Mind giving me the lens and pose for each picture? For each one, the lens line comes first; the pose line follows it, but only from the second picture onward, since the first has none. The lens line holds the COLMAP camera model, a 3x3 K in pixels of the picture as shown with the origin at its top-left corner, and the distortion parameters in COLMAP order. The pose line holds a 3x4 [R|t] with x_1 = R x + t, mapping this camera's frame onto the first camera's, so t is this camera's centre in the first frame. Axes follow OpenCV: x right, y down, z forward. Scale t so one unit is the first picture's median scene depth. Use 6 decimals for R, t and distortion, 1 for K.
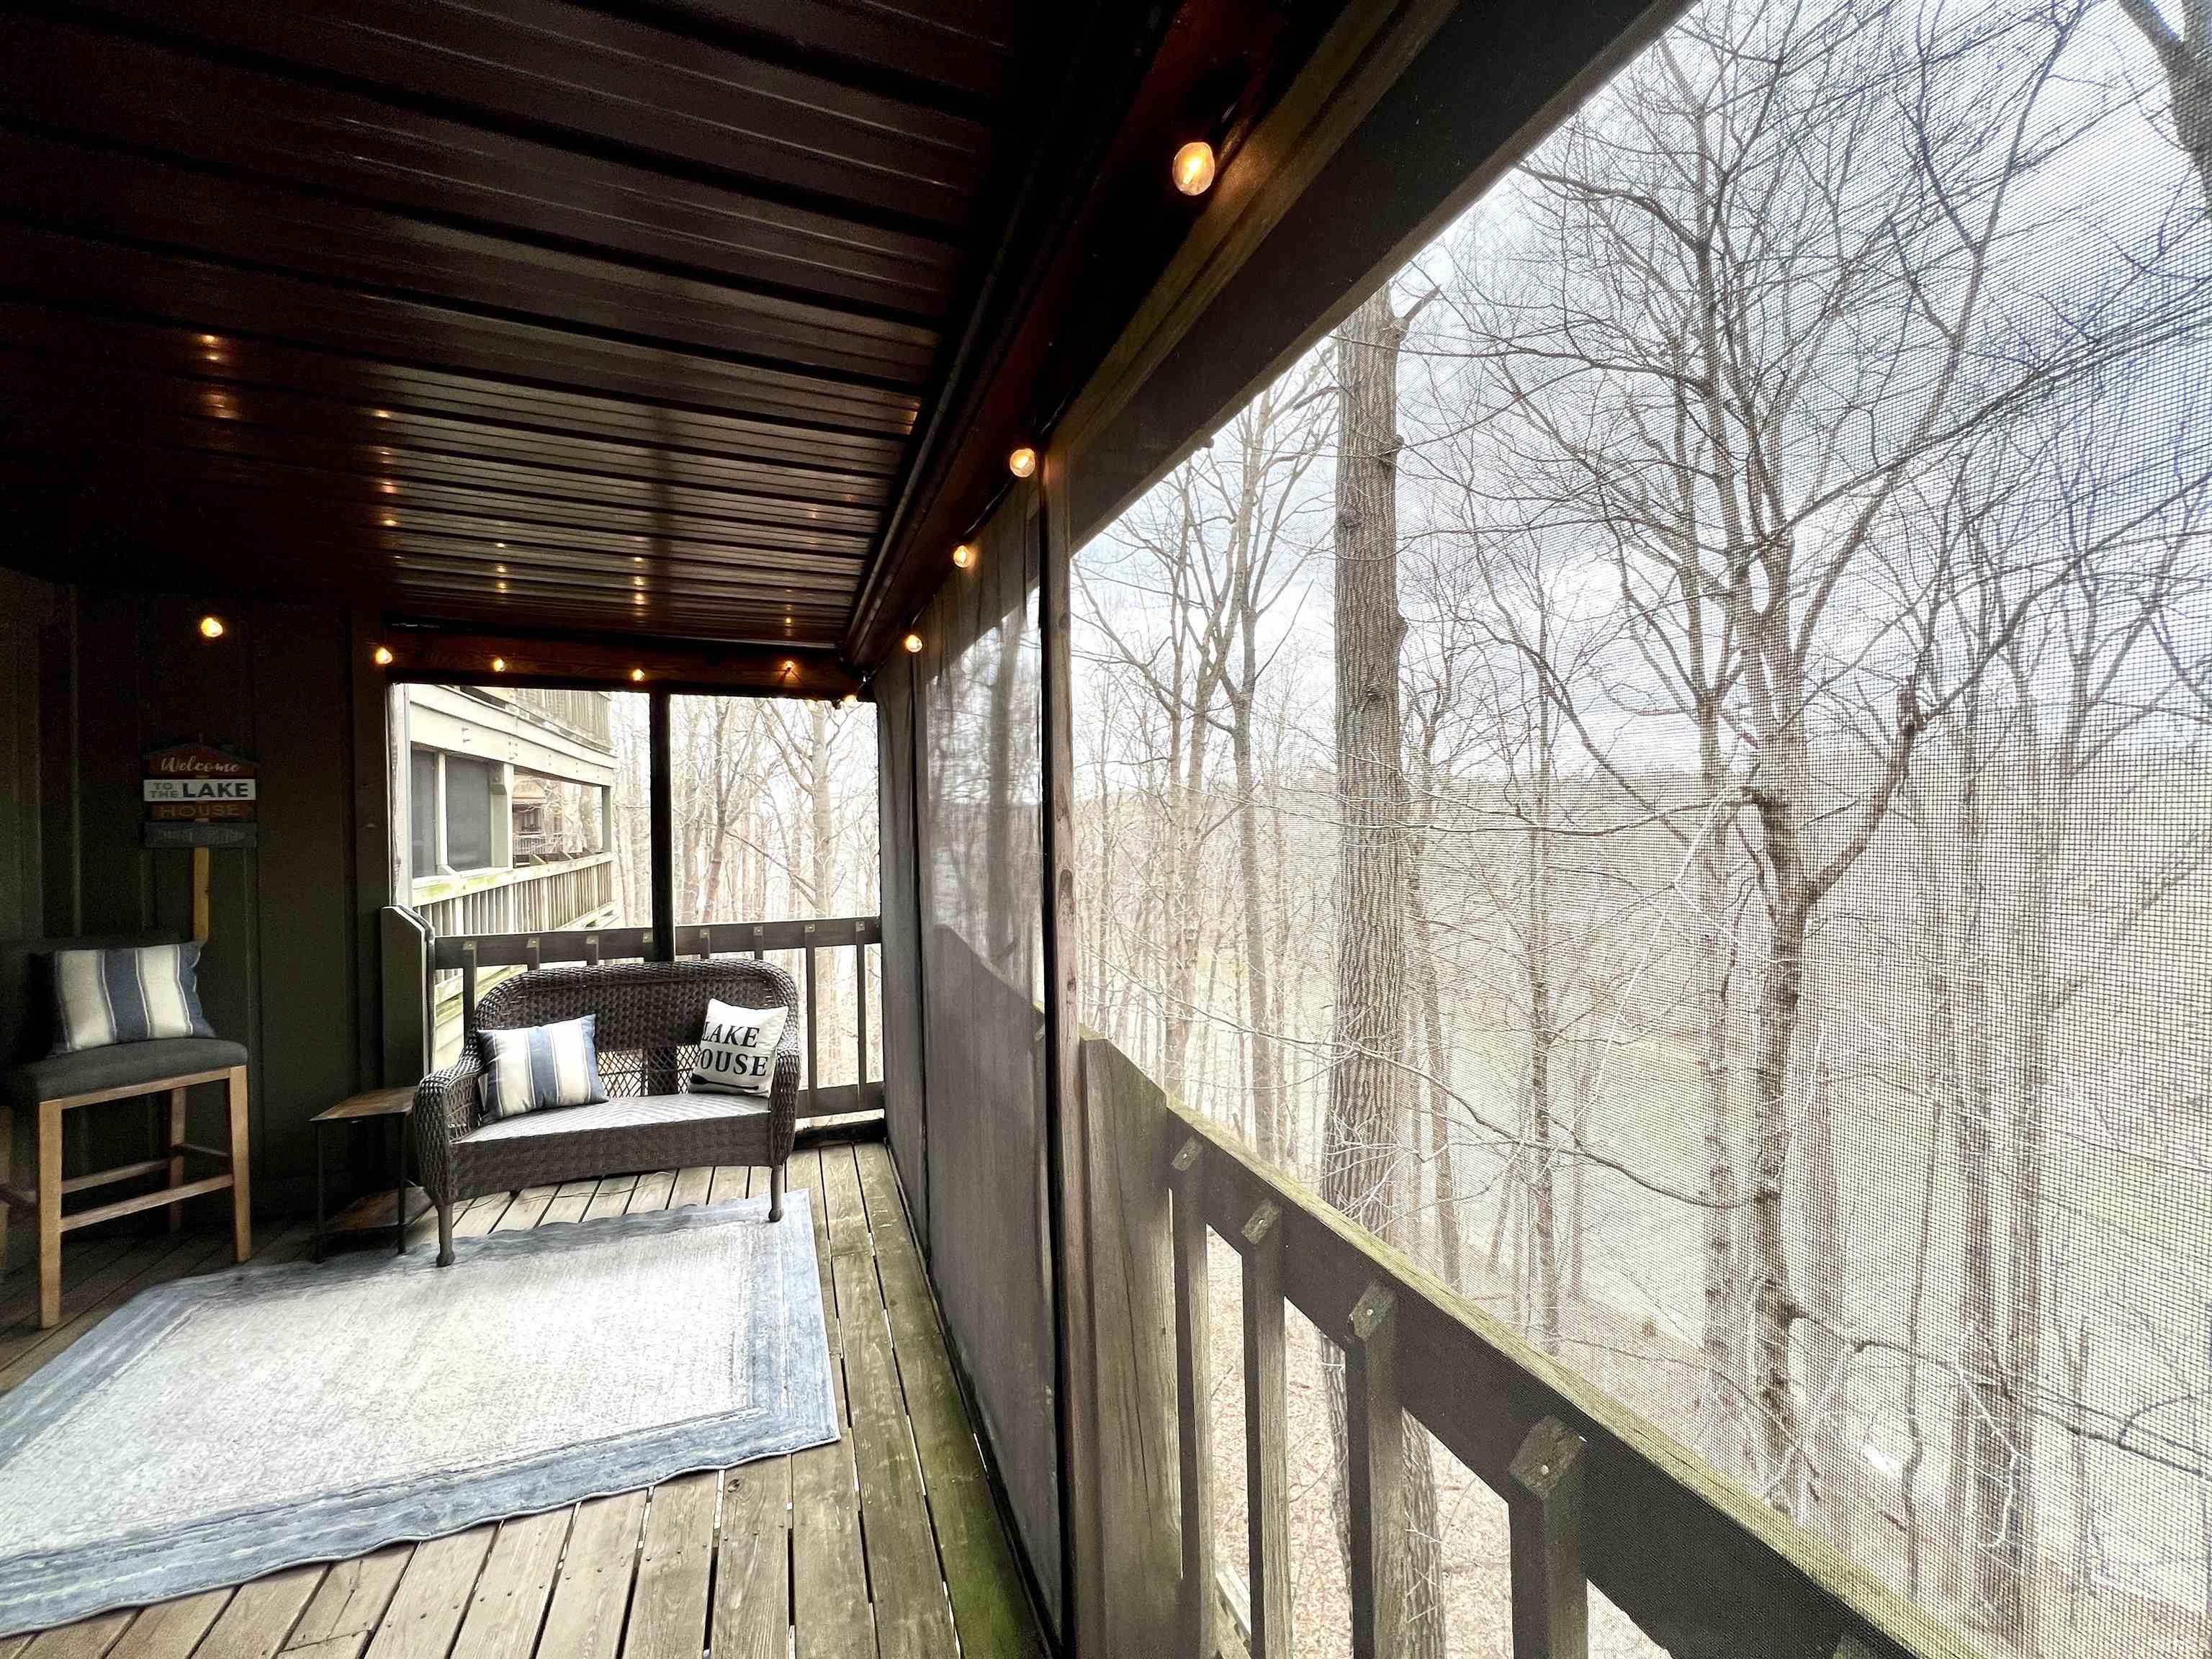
lens RADIAL K [[884.2, 0, 1109.2], [0, 884.2, 823.7], [0, 0, 1]] dist [-0.003903, 0.000429]
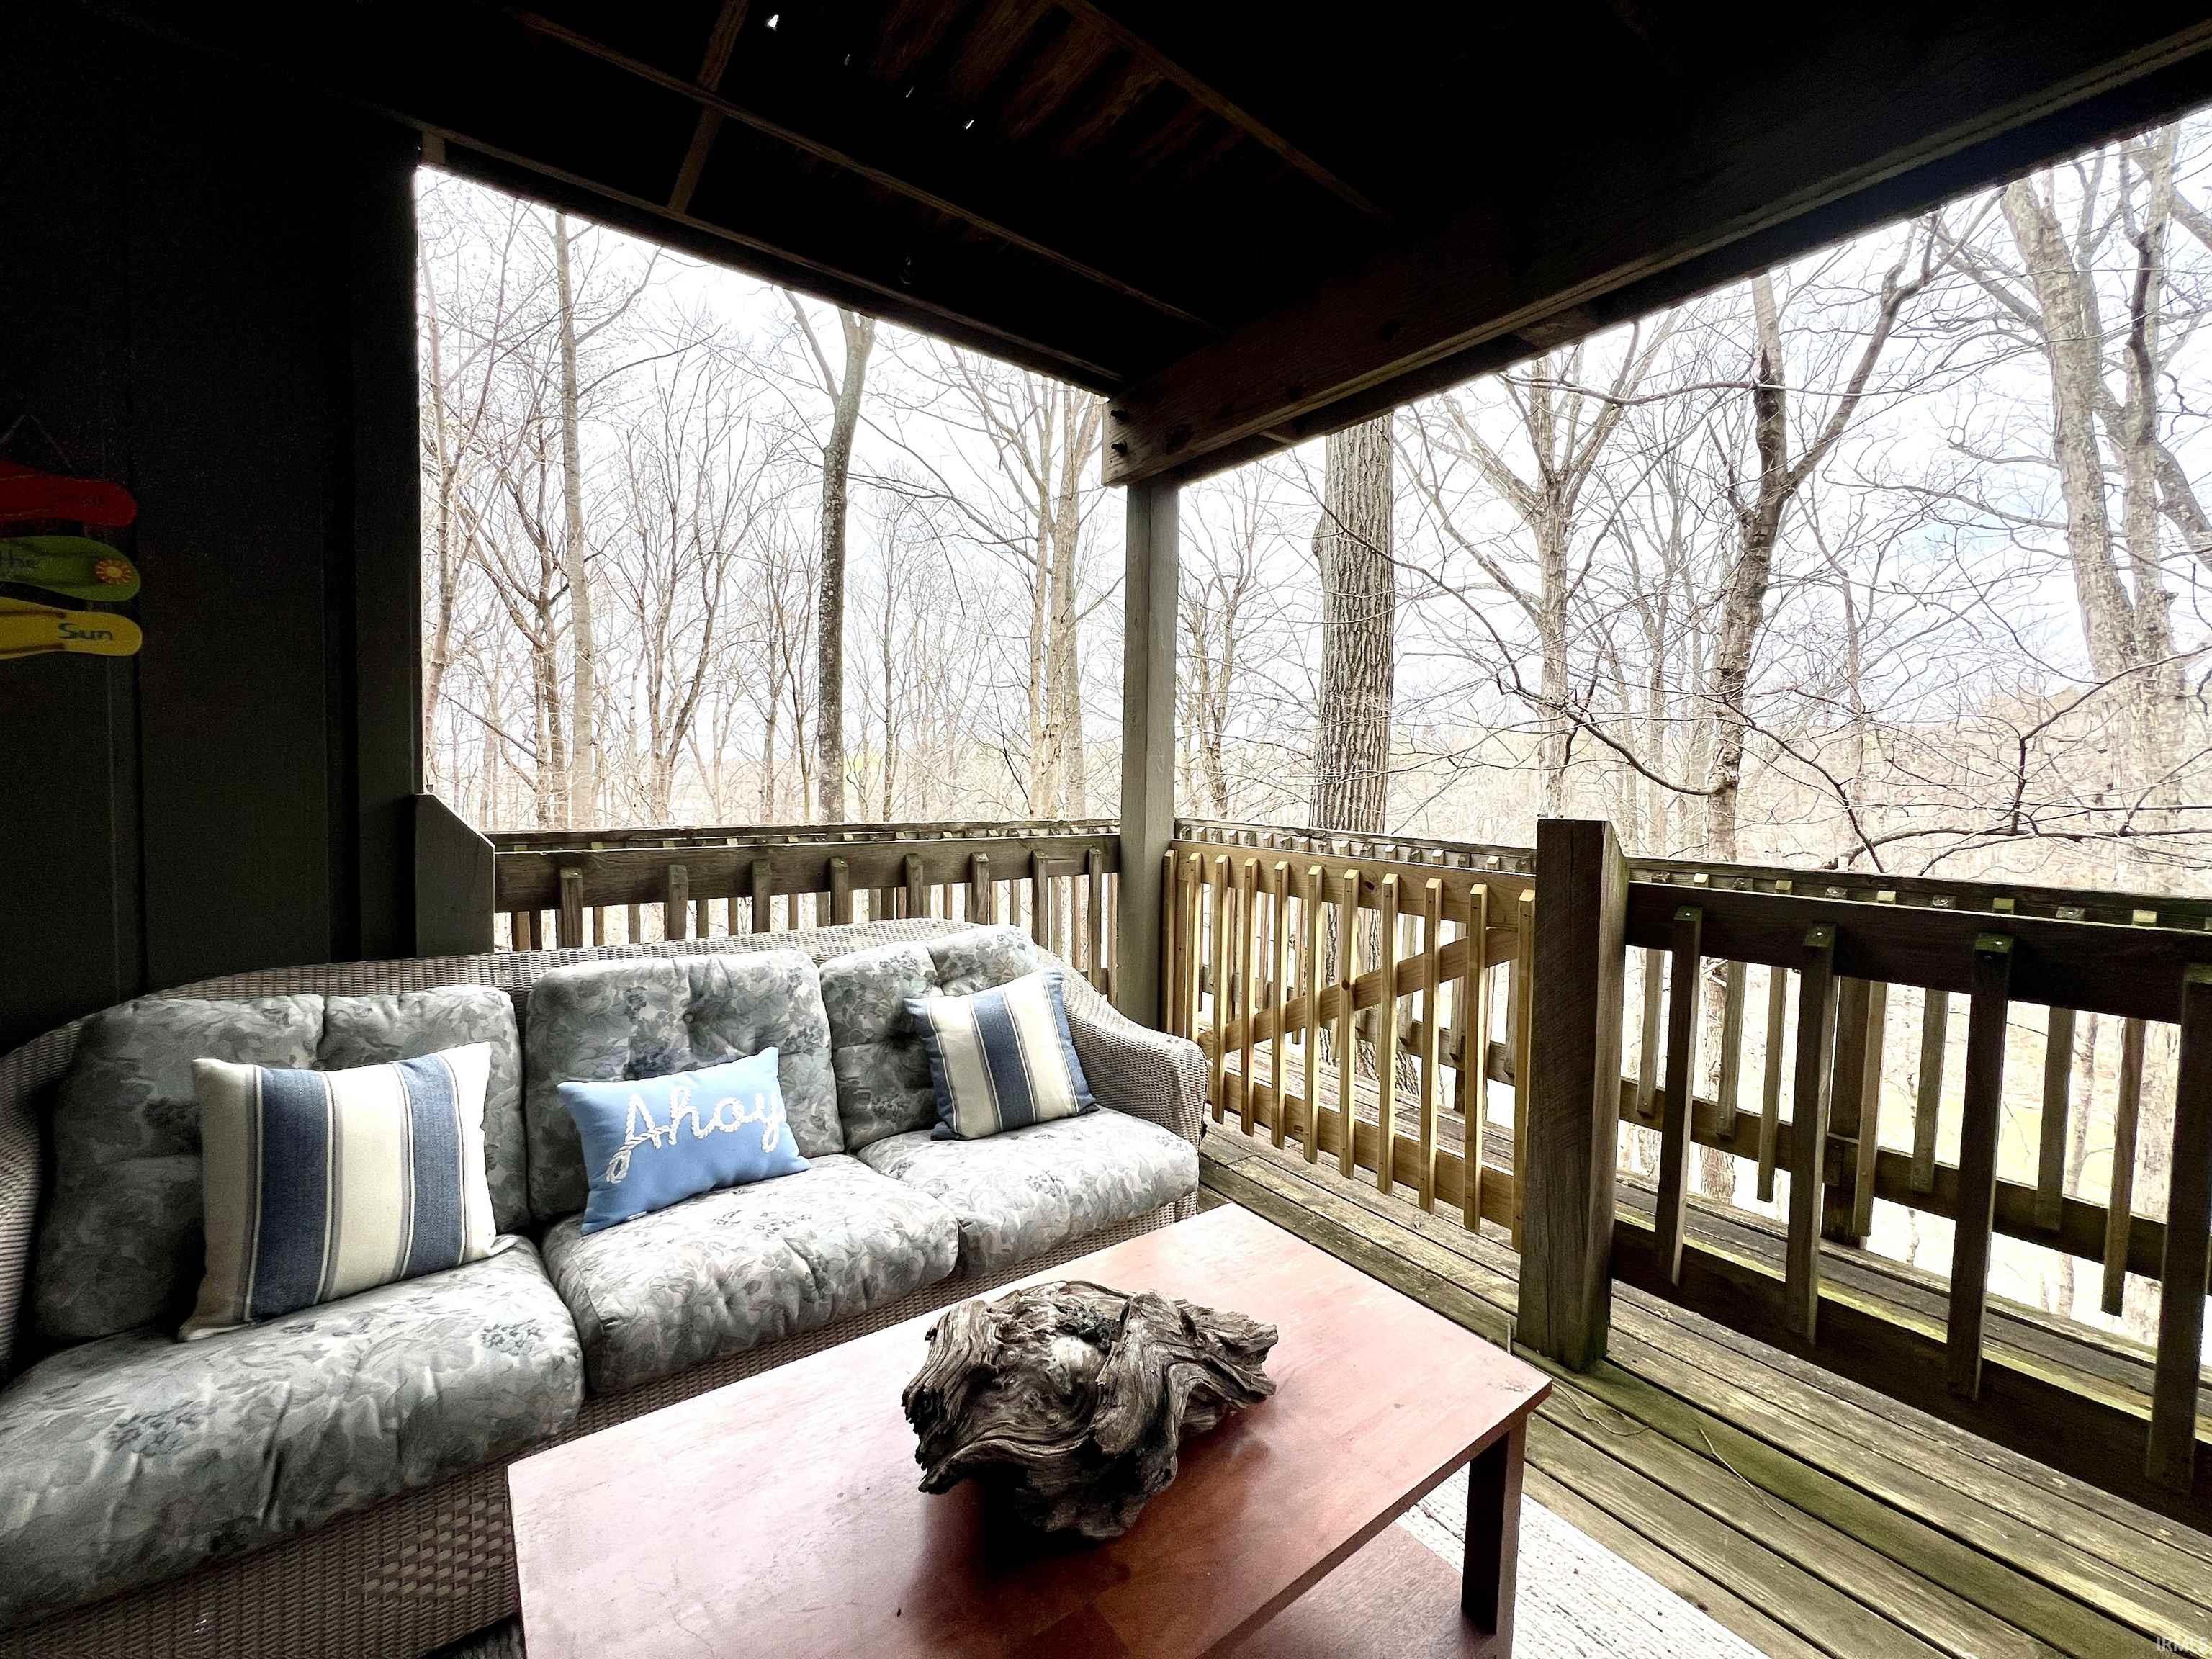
lens RADIAL K [[884.2, 0, 1103.6], [0, 884.2, 827.8], [0, 0, 1]] dist [-0.003903, 0.000429]
pose [[0.958114, 0.003786, 0.286363, -0.255746], [-0.017223, 0.998865, 0.044418, 0.380453], [-0.285870, -0.047489, 0.957091, 0.156065]]
